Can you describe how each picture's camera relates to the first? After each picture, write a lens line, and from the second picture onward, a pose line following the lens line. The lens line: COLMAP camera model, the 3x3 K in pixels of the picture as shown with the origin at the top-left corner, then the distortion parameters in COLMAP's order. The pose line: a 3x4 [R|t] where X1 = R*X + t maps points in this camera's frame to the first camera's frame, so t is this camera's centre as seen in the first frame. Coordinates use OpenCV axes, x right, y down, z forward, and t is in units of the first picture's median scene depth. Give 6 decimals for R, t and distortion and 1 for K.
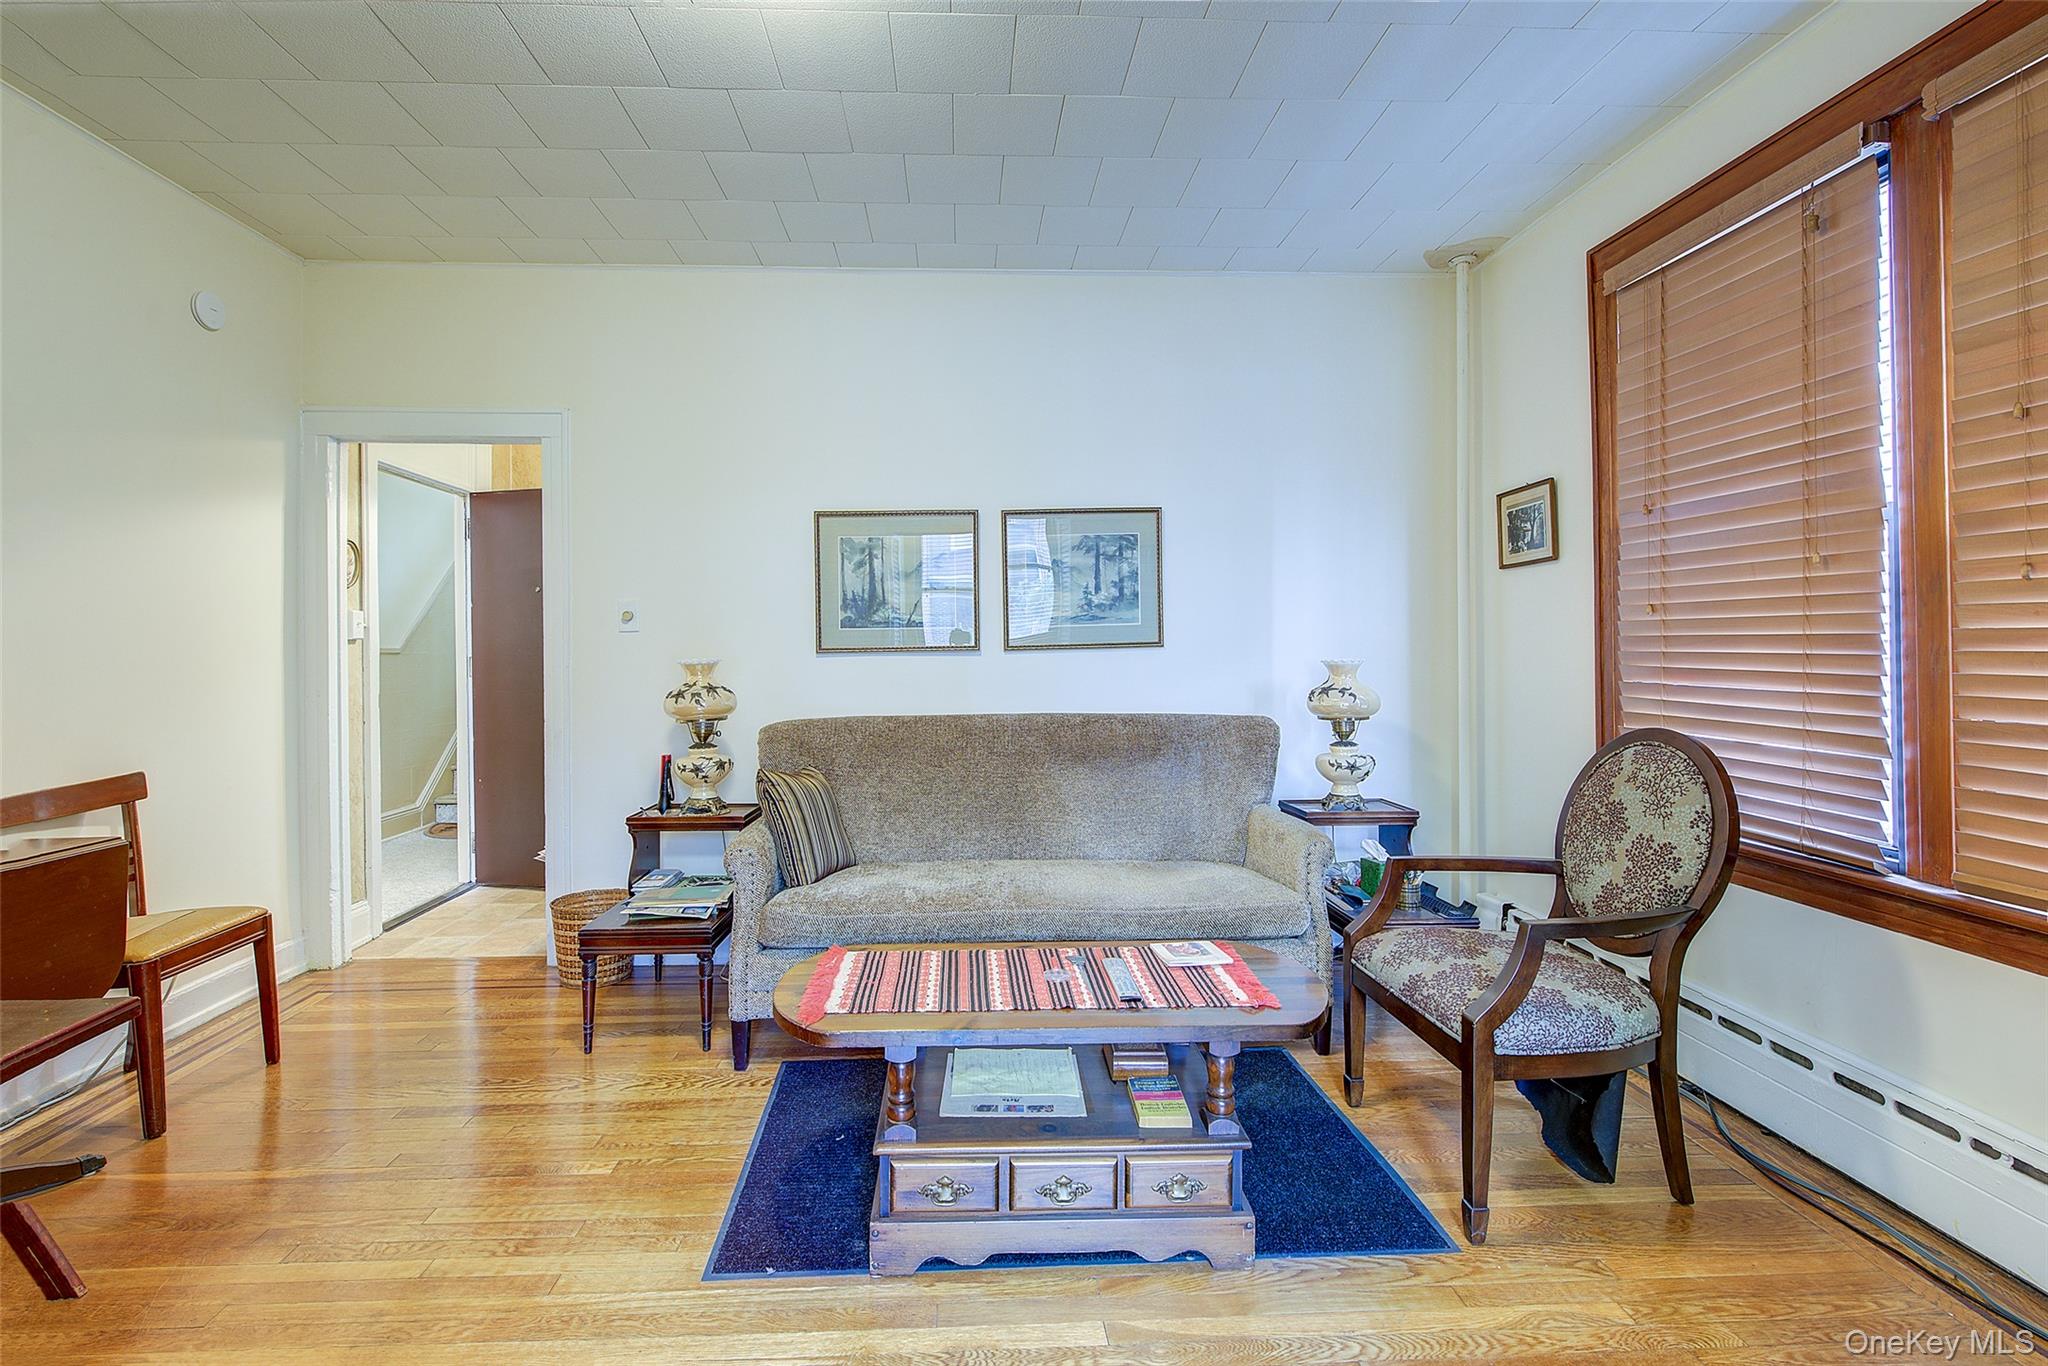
lens RADIAL K [[908.5, 0, 1031.9], [0, 908.5, 667.1], [0, 0, 1]] dist [0.000561, -0.003102]
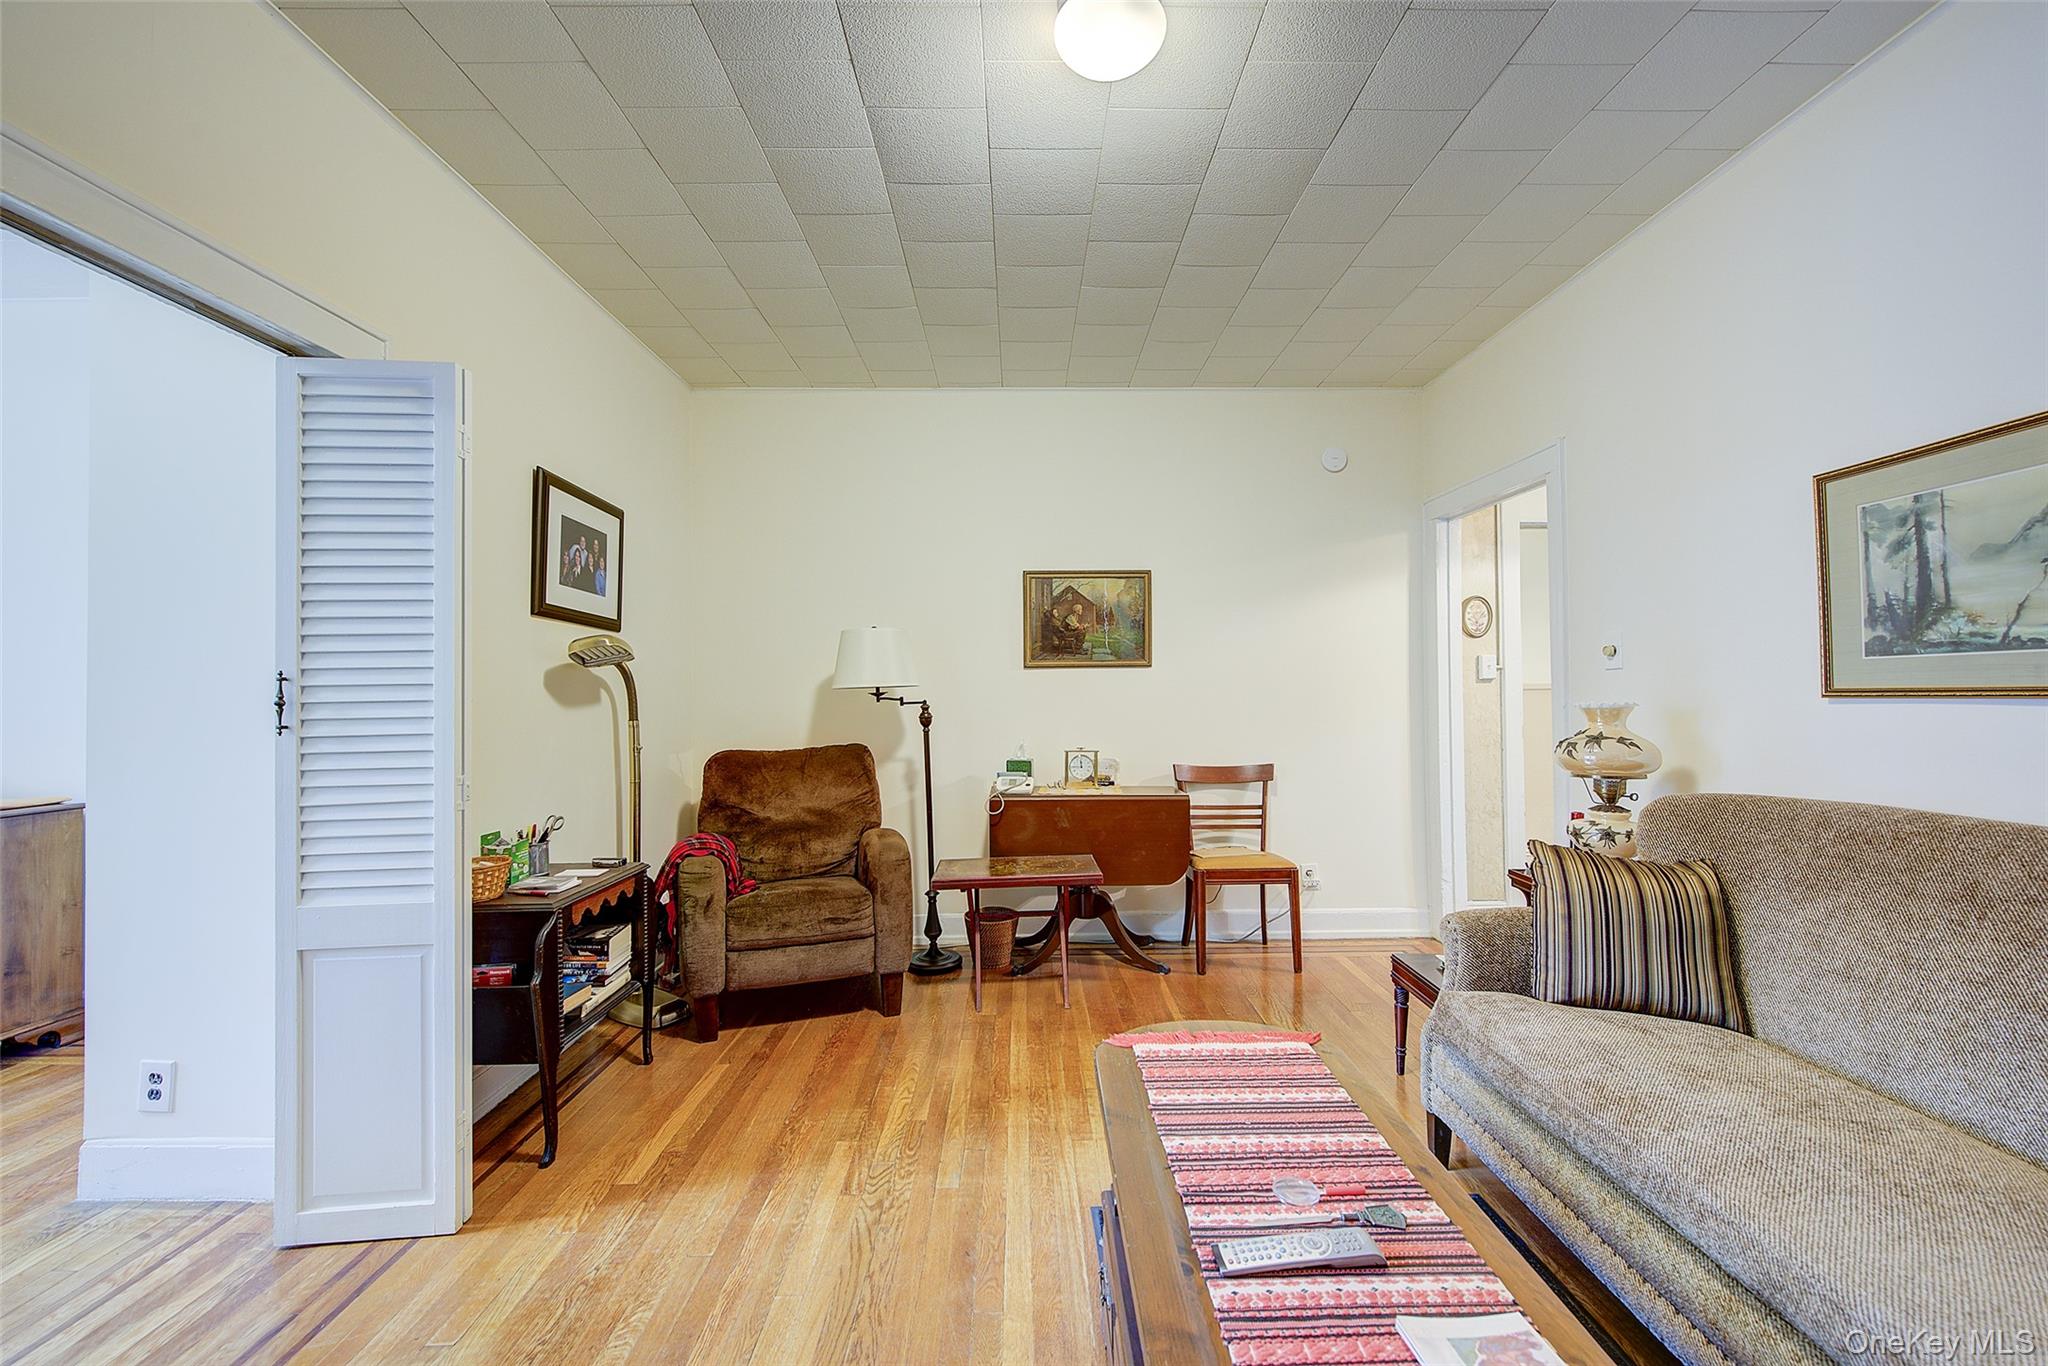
lens RADIAL K [[801.9, 0, 1024.0], [0, 801.9, 683.0], [0, 0, 1]] dist [0.000087, 0.000007]
pose [[-0.059604, -0.000536, -0.998222, 0.359831], [-0.014282, 0.999898, 0.000316, -0.017297], [0.998120, 0.014276, -0.059606, 0.477447]]
